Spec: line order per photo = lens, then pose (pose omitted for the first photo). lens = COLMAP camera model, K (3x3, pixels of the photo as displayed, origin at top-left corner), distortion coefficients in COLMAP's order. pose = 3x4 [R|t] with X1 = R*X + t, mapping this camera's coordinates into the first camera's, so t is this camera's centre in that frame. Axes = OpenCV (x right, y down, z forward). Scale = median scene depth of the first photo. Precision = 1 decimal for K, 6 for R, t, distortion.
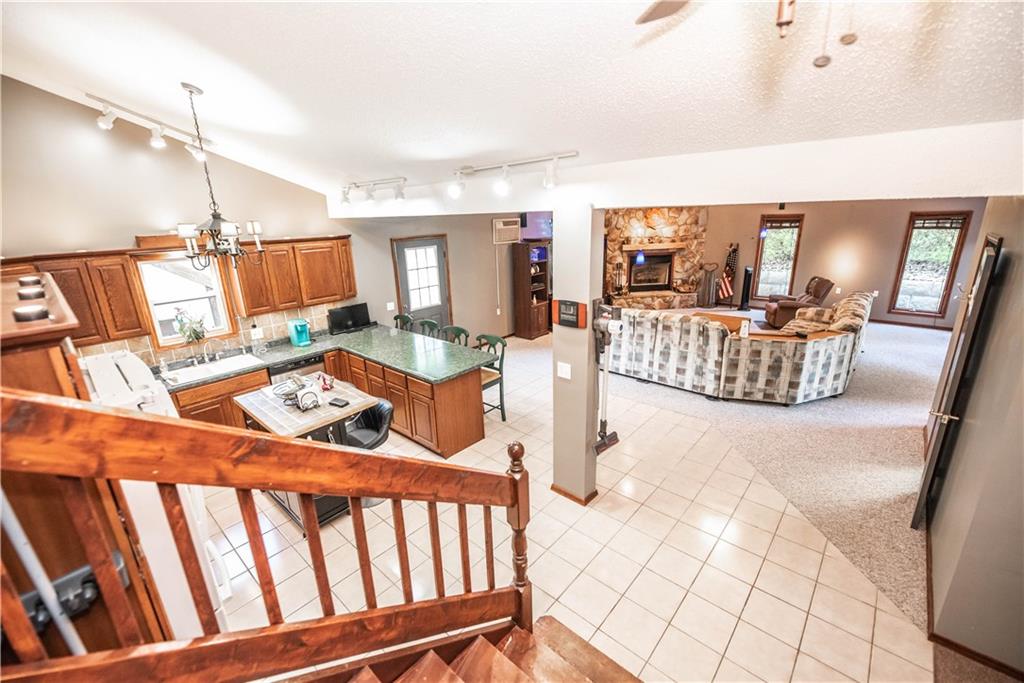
lens RADIAL K [[426.1, 0, 506.0], [0, 426.1, 343.6], [0, 0, 1]] dist [-0.004756, -0.001663]
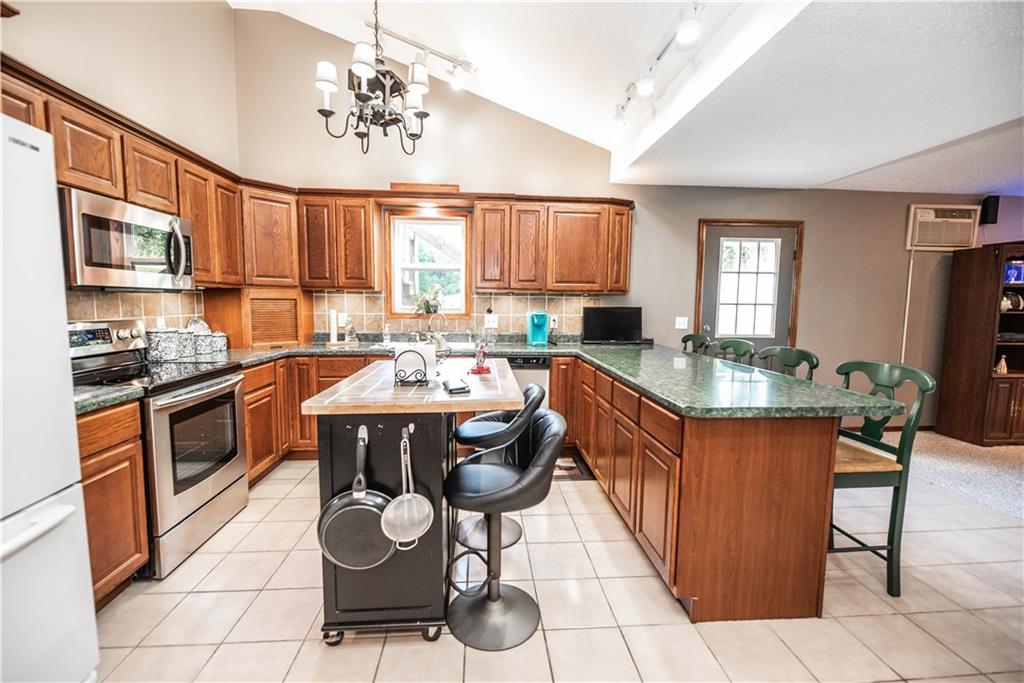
lens RADIAL K [[426.1, 0, 506.6], [0, 426.1, 341.9], [0, 0, 1]] dist [-0.004756, -0.001663]
pose [[0.717854, 0.108276, -0.687722, -0.014639], [-0.237677, 0.966598, -0.095908, 0.071907], [0.654366, 0.232304, 0.719611, 0.397939]]
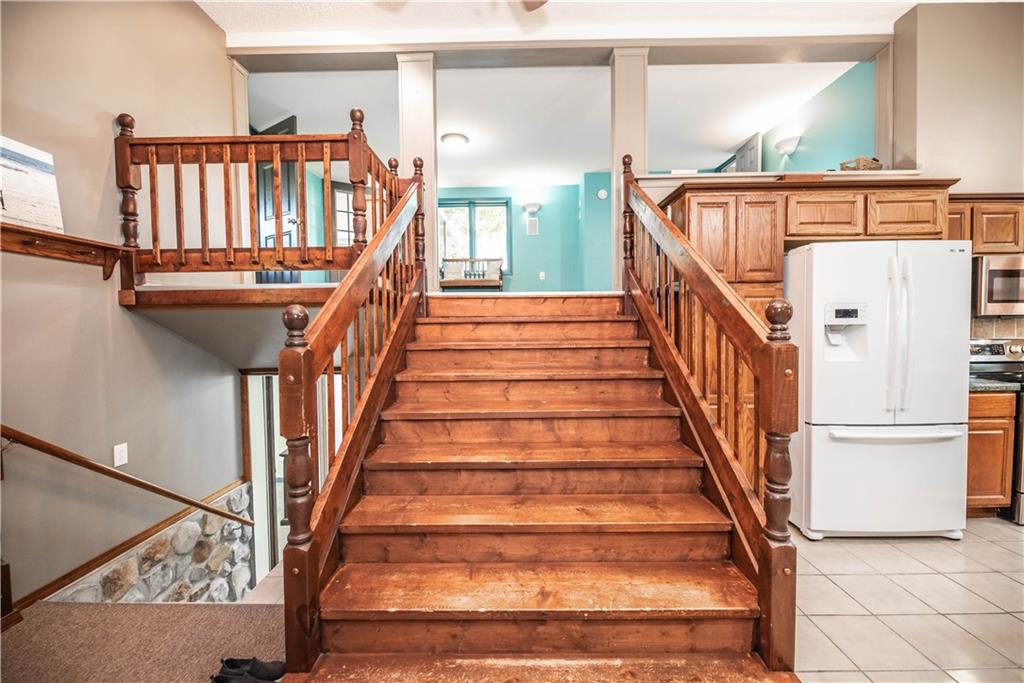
lens RADIAL K [[426.1, 0, 509.8], [0, 426.1, 341.2], [0, 0, 1]] dist [-0.004756, -0.001663]
pose [[-0.747255, 0.066506, -0.661201, 0.285244], [-0.155770, 0.949729, 0.271570, 0.057195], [0.646023, 0.305927, -0.699330, 0.404413]]
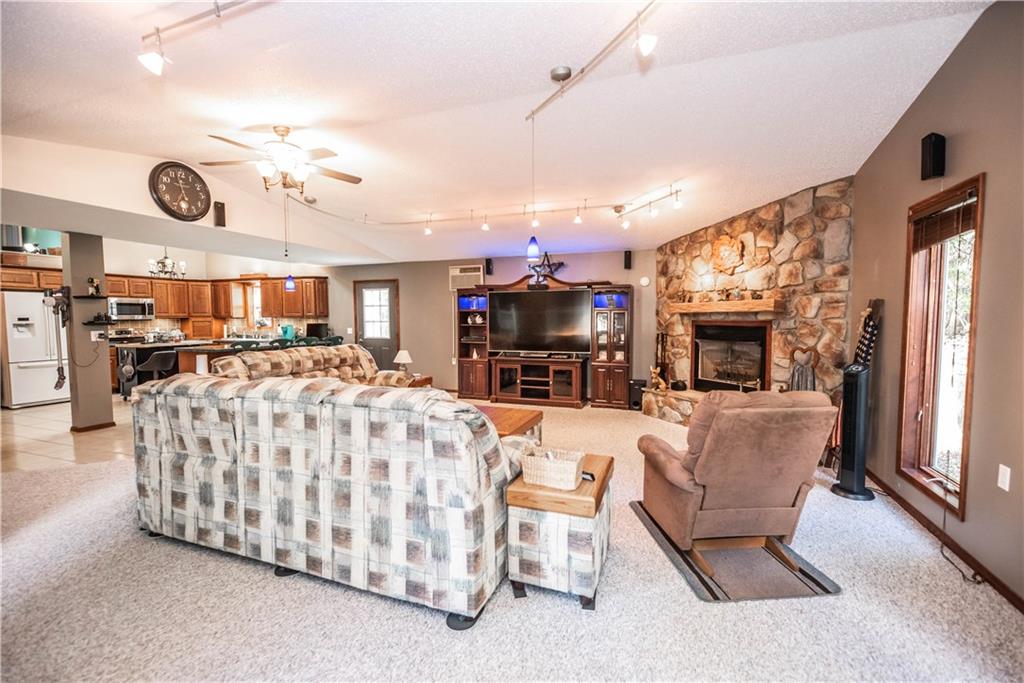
lens RADIAL K [[426.1, 0, 518.9], [0, 426.1, 338.9], [0, 0, 1]] dist [-0.004756, -0.001663]
pose [[0.383691, 0.085440, -0.919500, 1.256663], [-0.281082, 0.959271, -0.028156, -0.188674], [0.879644, 0.269258, 0.392080, 1.031029]]
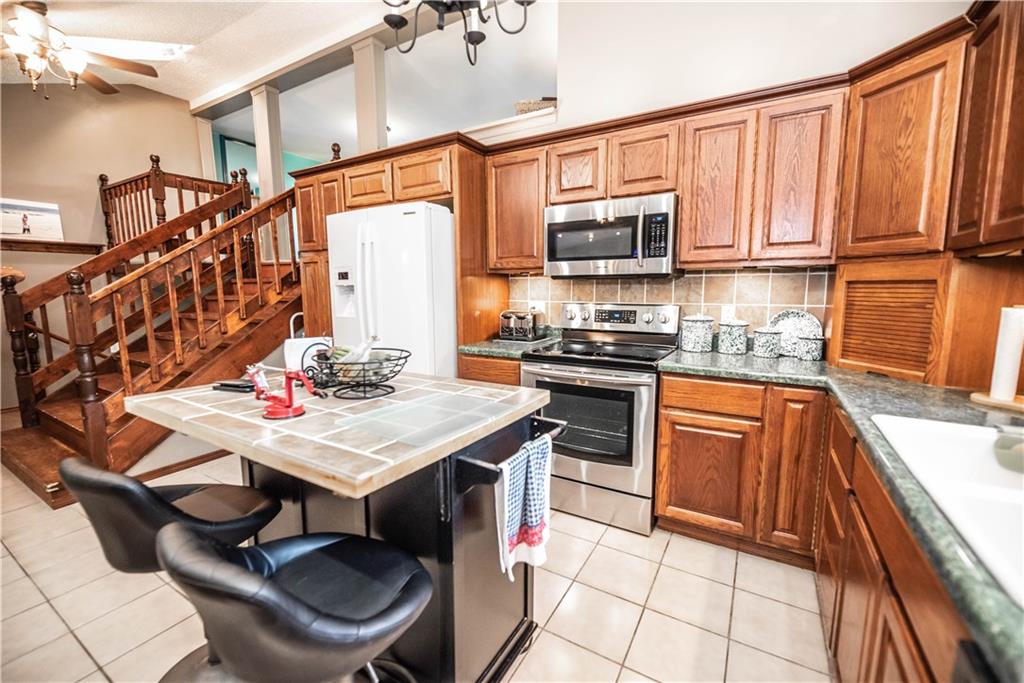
lens RADIAL K [[426.1, 0, 506.7], [0, 426.1, 339.7], [0, 0, 1]] dist [-0.004756, -0.001663]
pose [[-0.979748, 0.066719, -0.188789, -0.331685], [-0.017267, 0.911188, 0.411628, -0.045259], [0.199486, 0.406552, -0.891583, 0.823076]]
